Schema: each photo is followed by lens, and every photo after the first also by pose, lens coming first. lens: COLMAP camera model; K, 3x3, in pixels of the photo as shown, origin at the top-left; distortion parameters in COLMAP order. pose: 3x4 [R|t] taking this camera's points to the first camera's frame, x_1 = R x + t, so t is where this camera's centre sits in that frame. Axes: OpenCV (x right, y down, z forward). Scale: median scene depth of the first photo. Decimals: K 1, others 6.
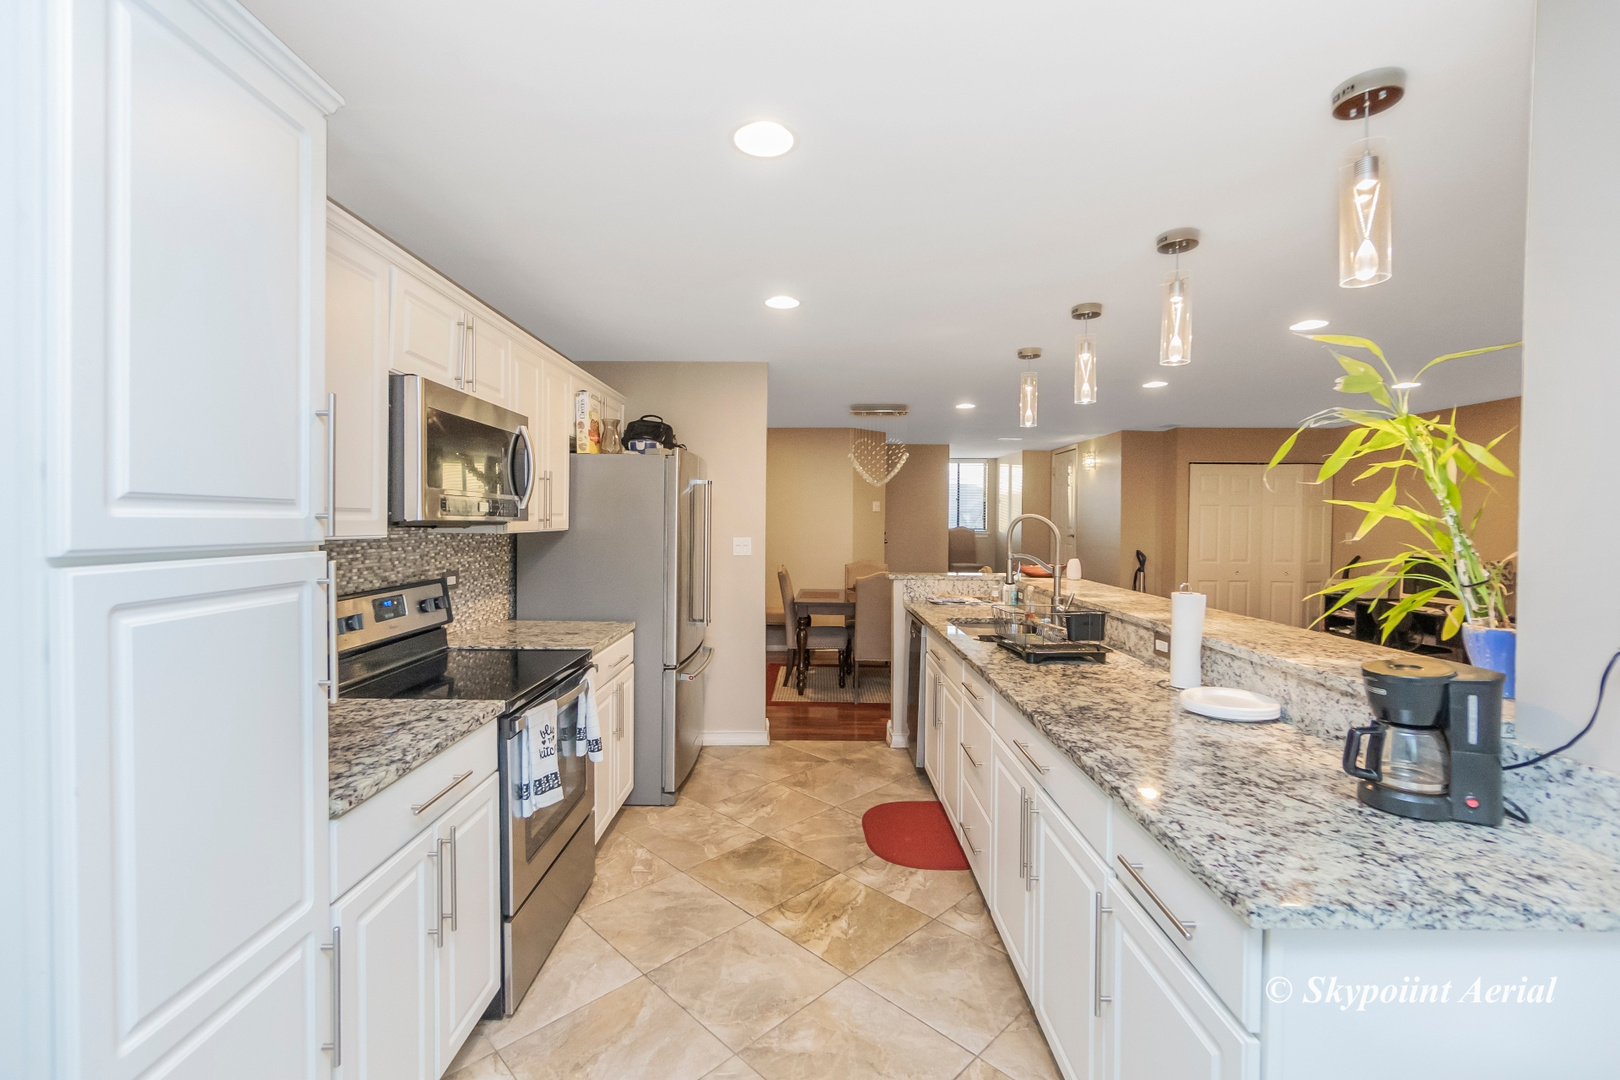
lens RADIAL K [[695.6, 0, 808.7], [0, 695.6, 522.2], [0, 0, 1]] dist [0.001710, 0.000620]
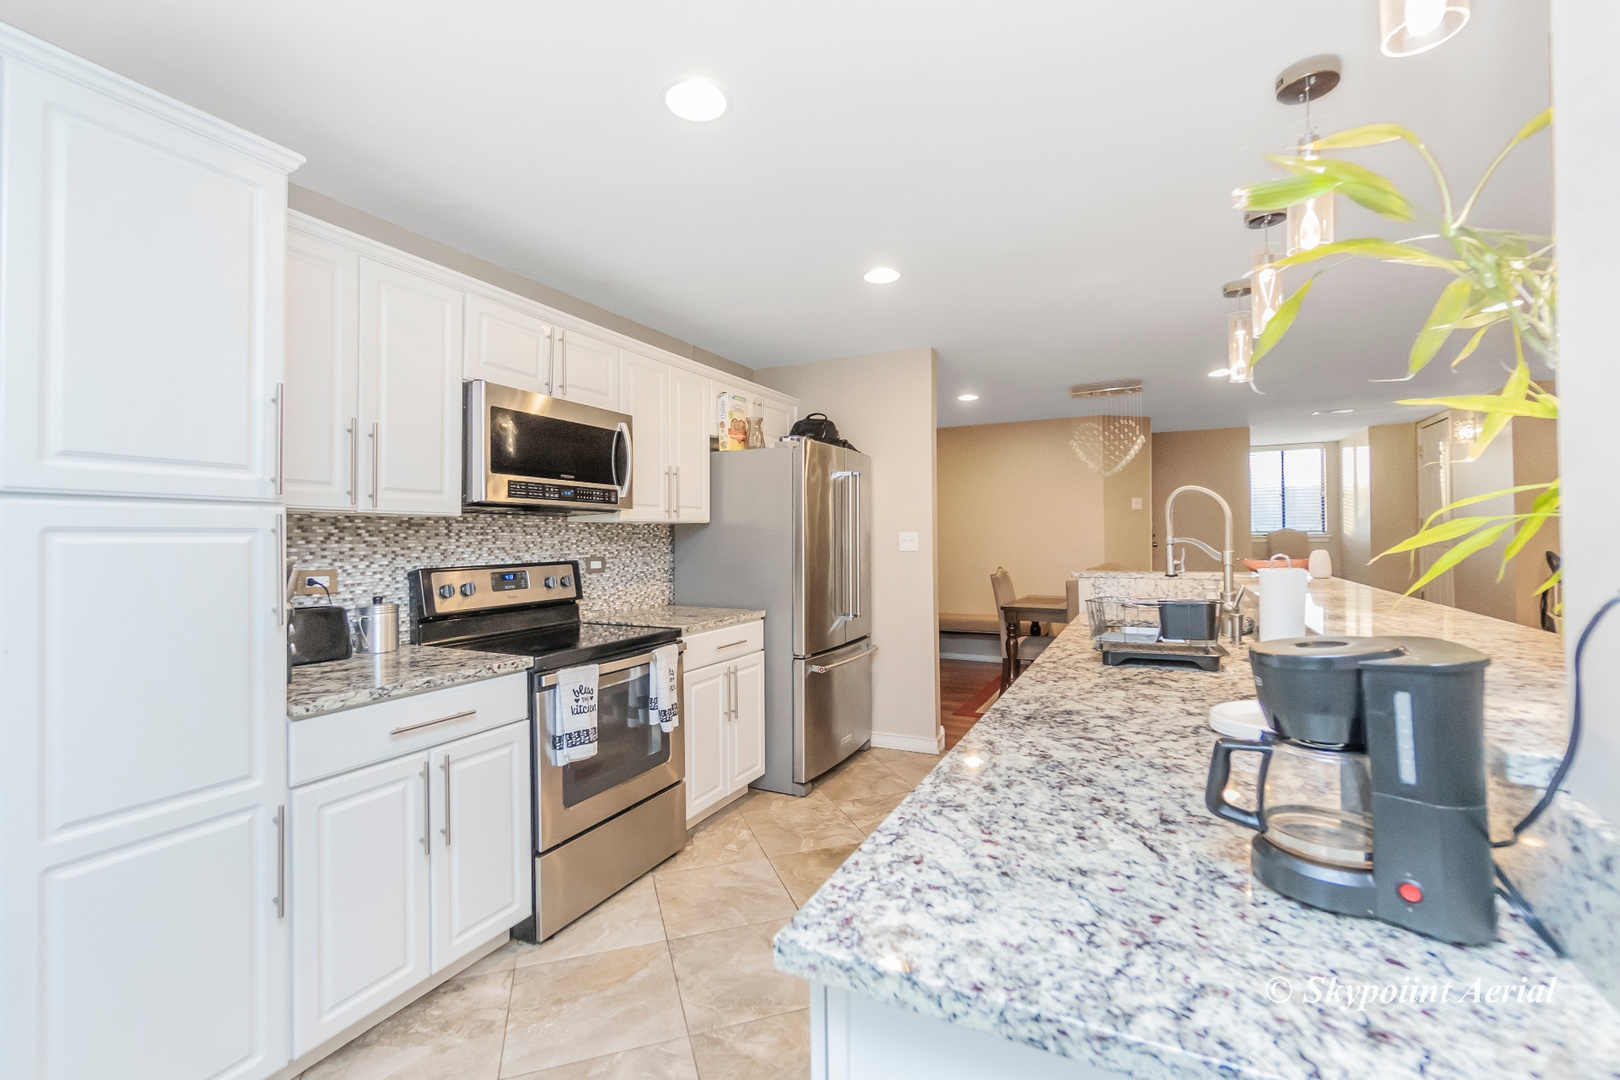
lens RADIAL K [[697.2, 0, 812.1], [0, 697.2, 520.9], [0, 0, 1]] dist [-0.000450, 0.000066]
pose [[0.894144, -0.026080, -0.447019, 0.577612], [0.013688, 0.999428, -0.030930, 0.092223], [0.447570, 0.021537, 0.893989, 0.224256]]
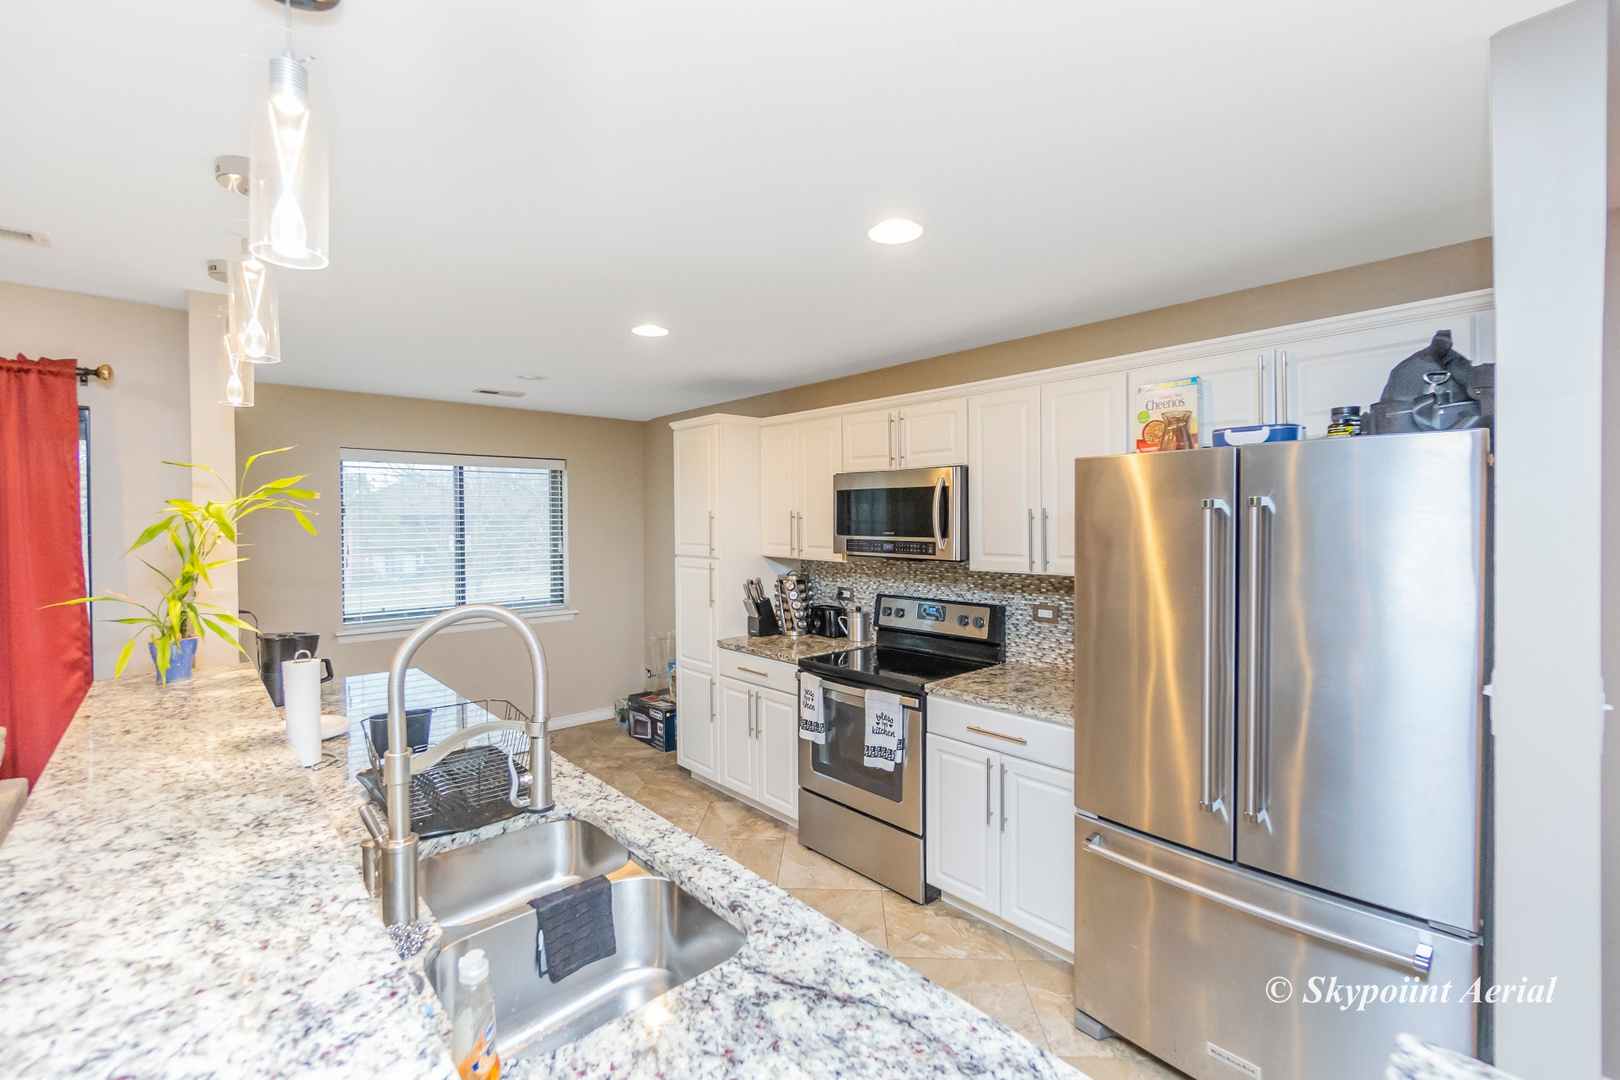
lens RADIAL K [[697.2, 0, 812.1], [0, 697.2, 520.9], [0, 0, 1]] dist [-0.000450, 0.000066]
pose [[-0.735971, -0.000738, -0.677012, 0.870308], [-0.004770, 0.999980, 0.004096, -0.113548], [0.676996, 0.006244, -0.735960, 2.768721]]
